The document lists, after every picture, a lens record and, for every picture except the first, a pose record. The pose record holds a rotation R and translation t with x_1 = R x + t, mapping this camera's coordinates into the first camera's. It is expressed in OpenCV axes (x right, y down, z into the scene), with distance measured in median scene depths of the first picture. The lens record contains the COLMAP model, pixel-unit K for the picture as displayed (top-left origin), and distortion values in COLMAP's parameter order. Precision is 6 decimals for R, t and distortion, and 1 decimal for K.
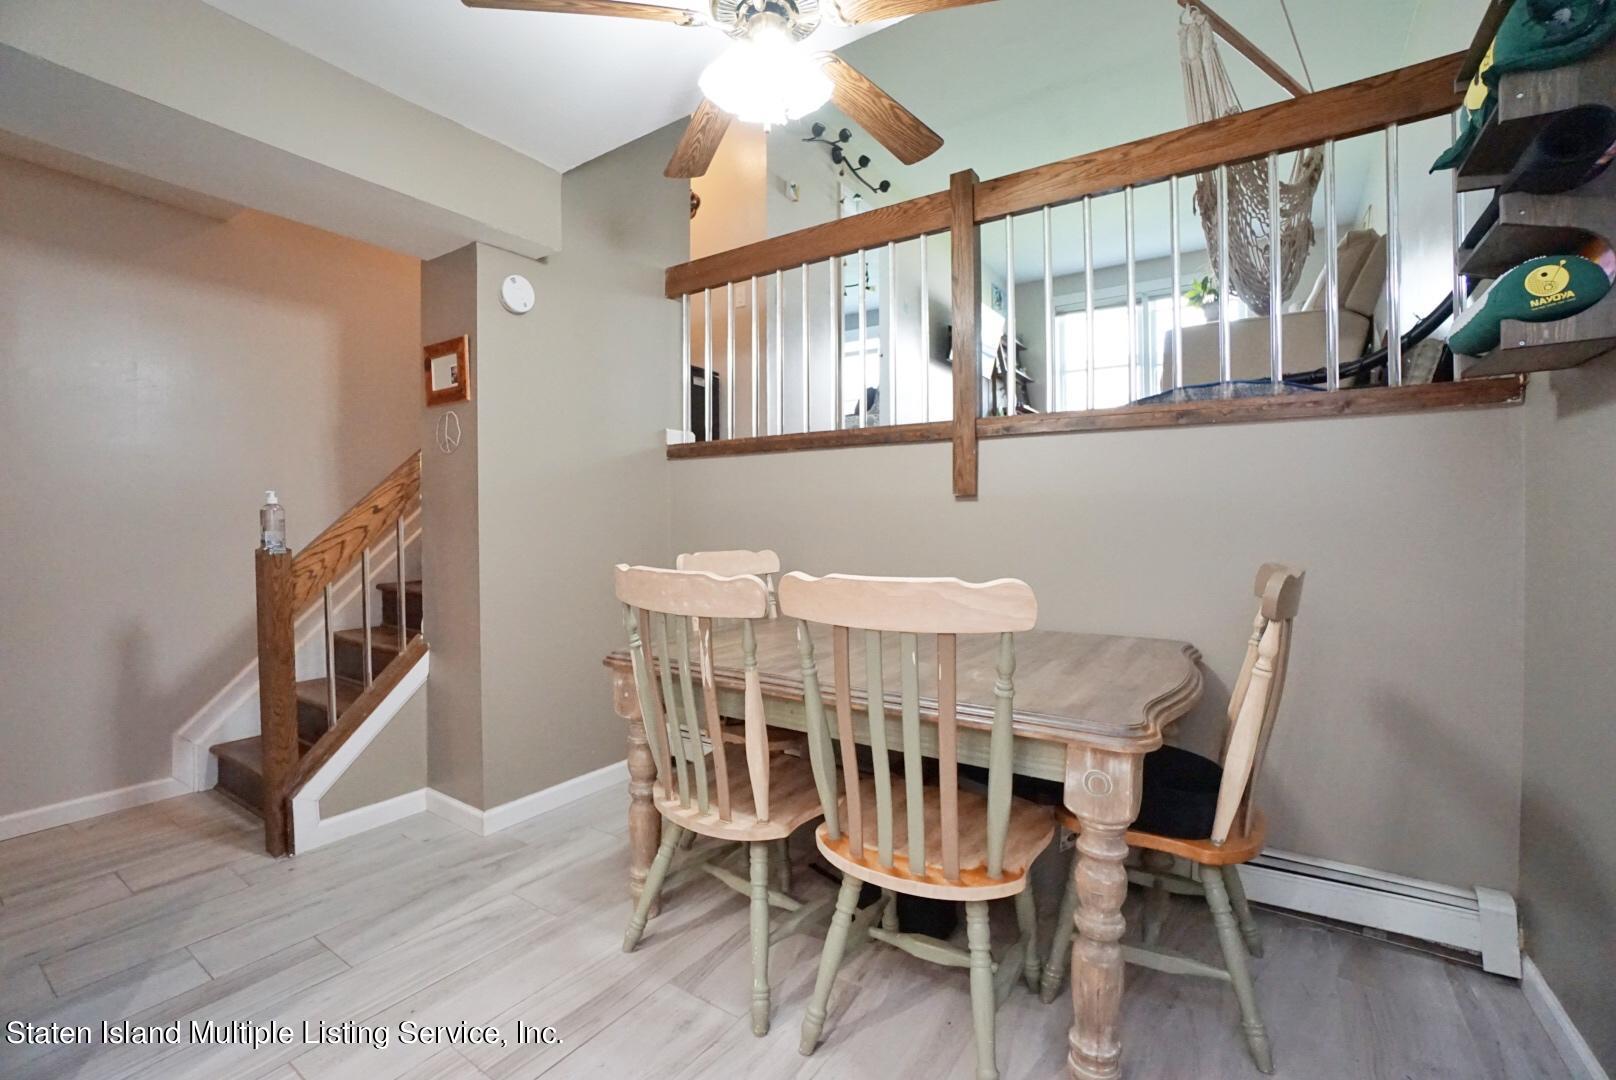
lens RADIAL K [[710.5, 0, 795.7], [0, 710.5, 530.1], [0, 0, 1]] dist [-0.065582, 0.024526]
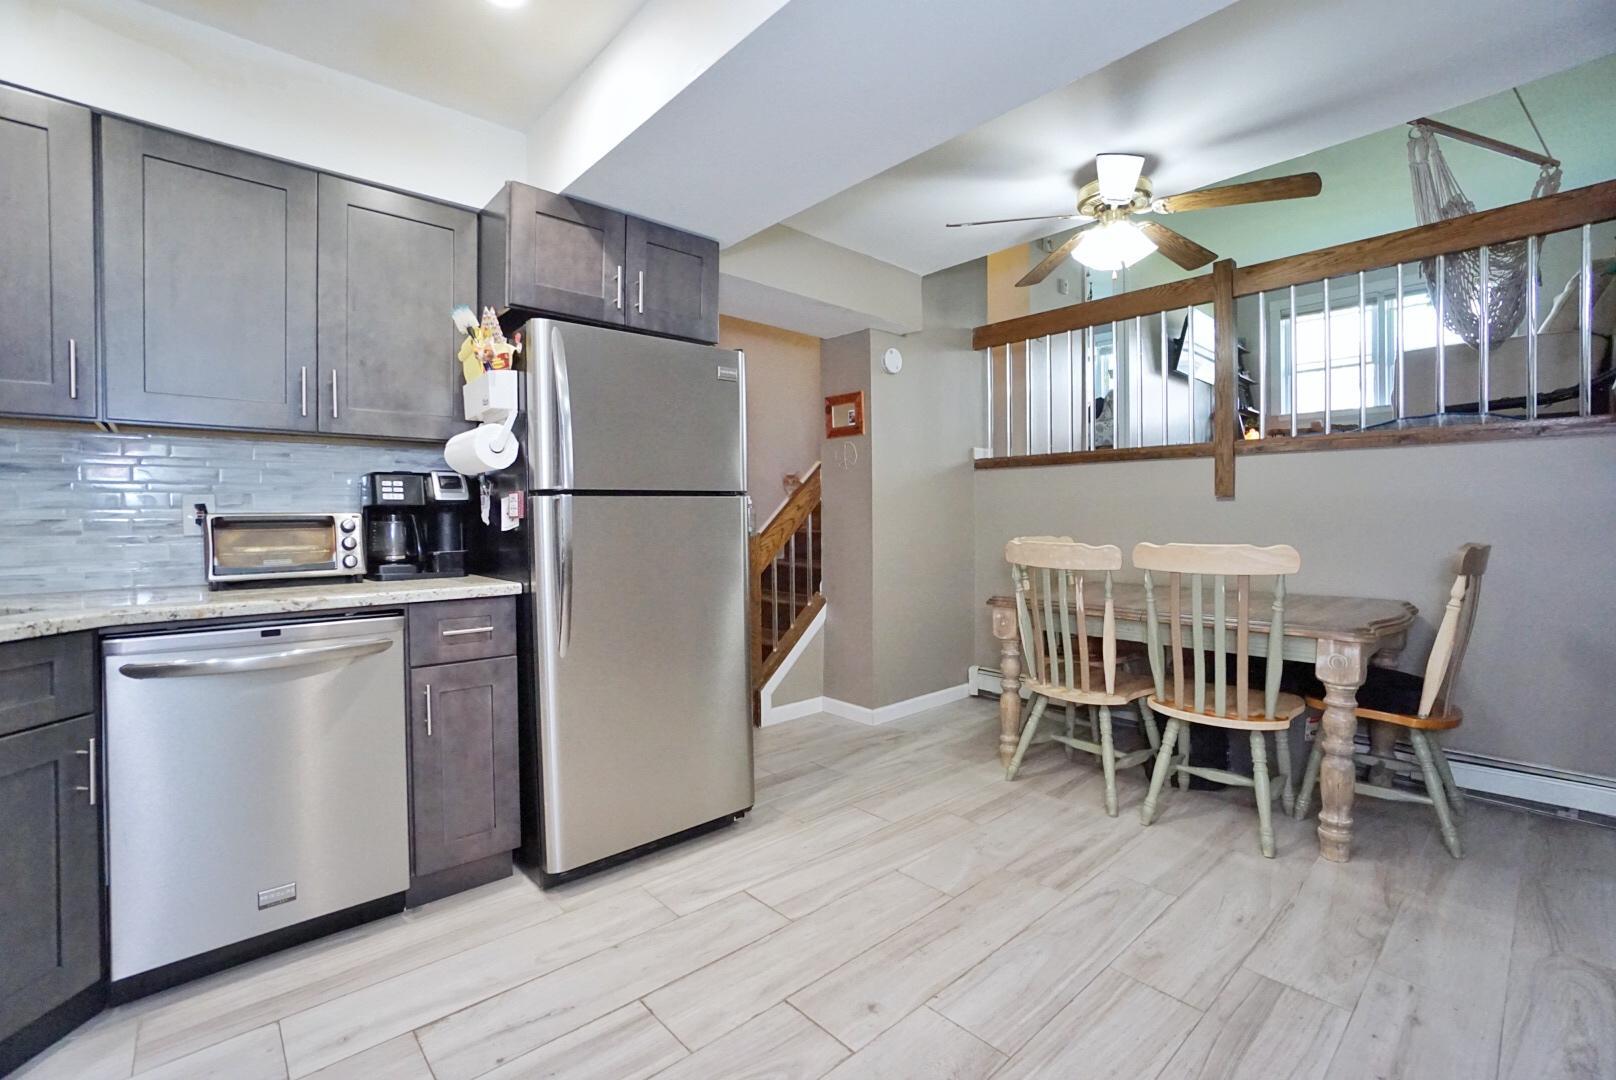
lens RADIAL K [[710.5, 0, 795.7], [0, 710.5, 530.1], [0, 0, 1]] dist [-0.065582, 0.024526]
pose [[0.970223, 0.004065, -0.242181, -0.278396], [-0.003179, 0.999987, 0.004048, 0.015383], [0.242194, -0.003157, 0.970223, -0.592178]]
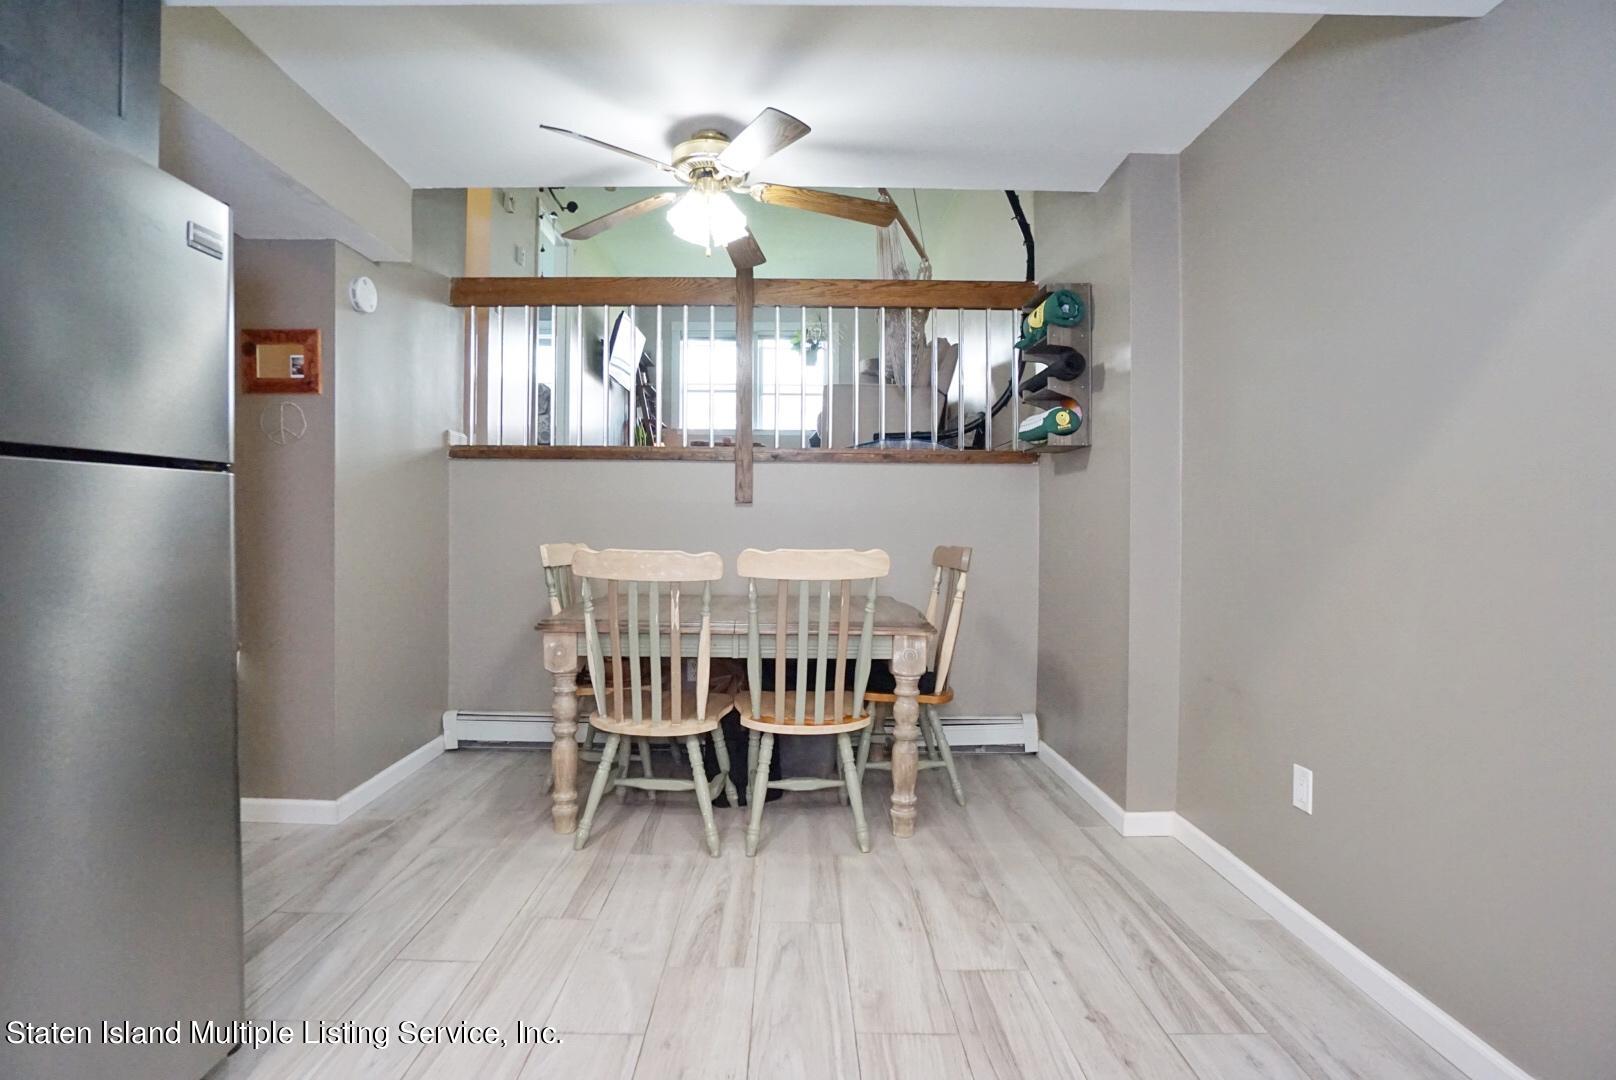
lens RADIAL K [[765.7, 0, 796.2], [0, 765.7, 529.6], [0, 0, 1]] dist [-0.037734, 0.000235]
pose [[0.820519, 0.008331, 0.571558, -0.606450], [-0.003762, 0.999951, -0.009175, 0.019796], [-0.571606, 0.005378, 0.820510, -0.328149]]
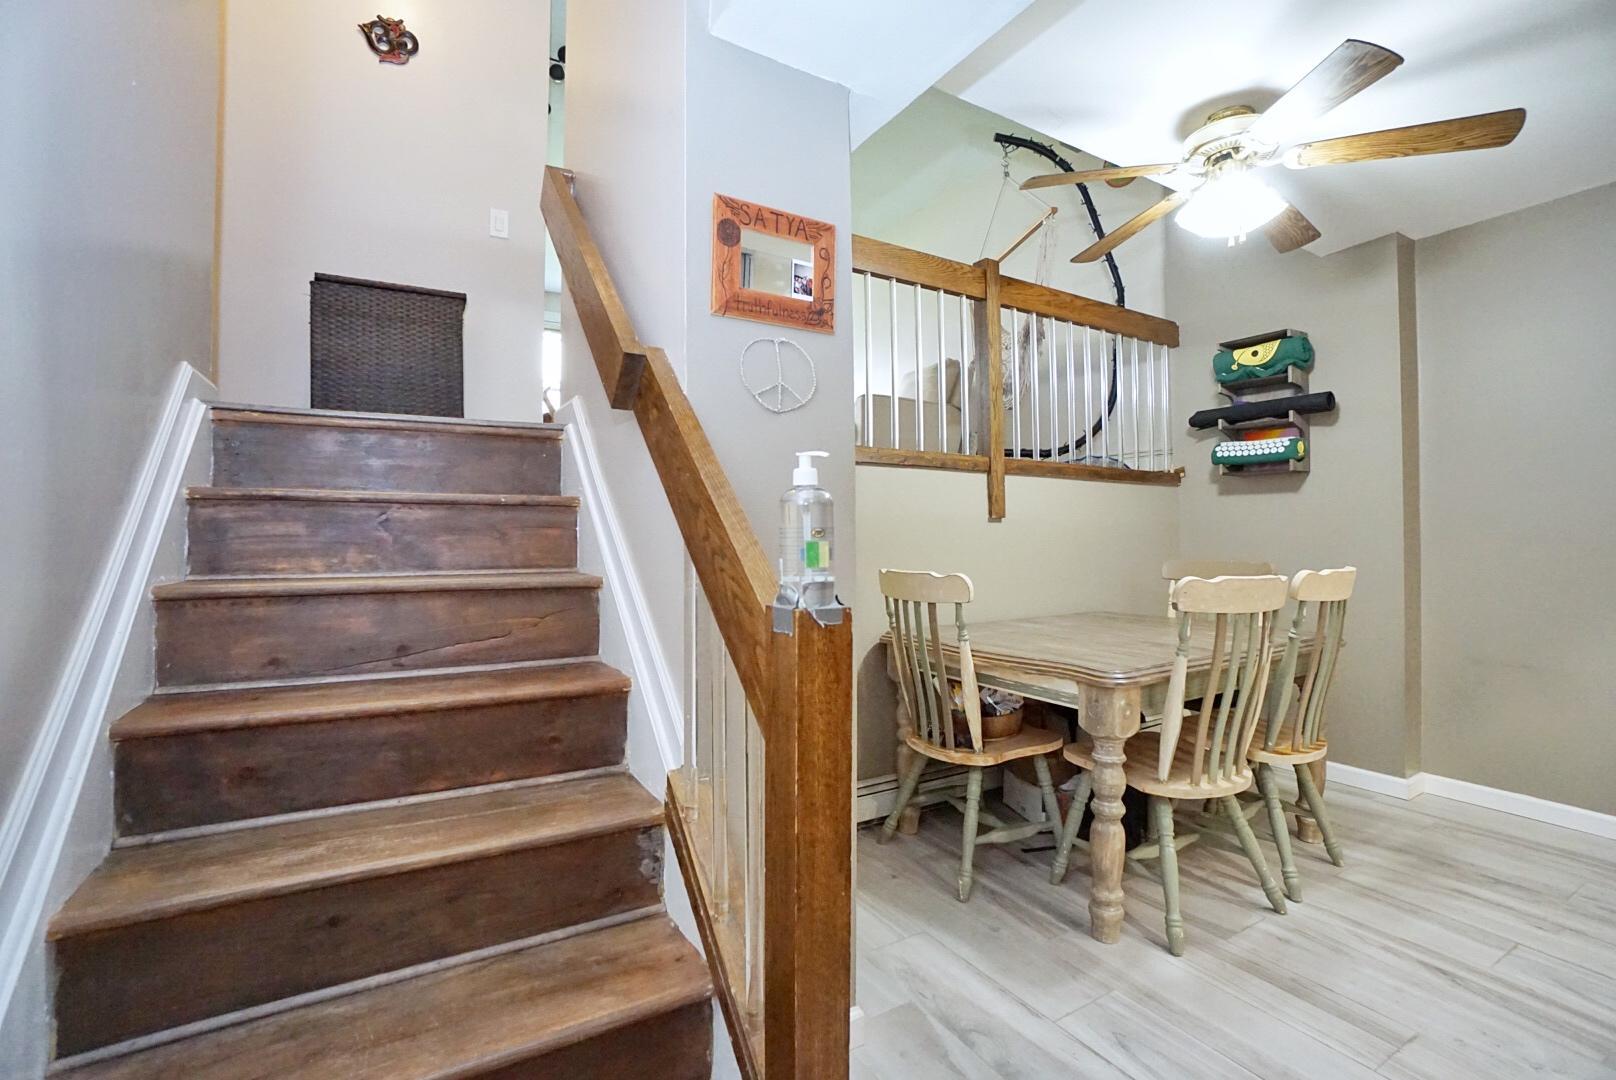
lens RADIAL K [[710.5, 0, 795.7], [0, 710.5, 530.1], [0, 0, 1]] dist [-0.065582, 0.024526]
pose [[0.429969, 0.014247, 0.902731, -1.187694], [0.011793, 0.999702, -0.021394, -0.005561], [-0.902766, 0.019845, 0.429673, 0.893613]]
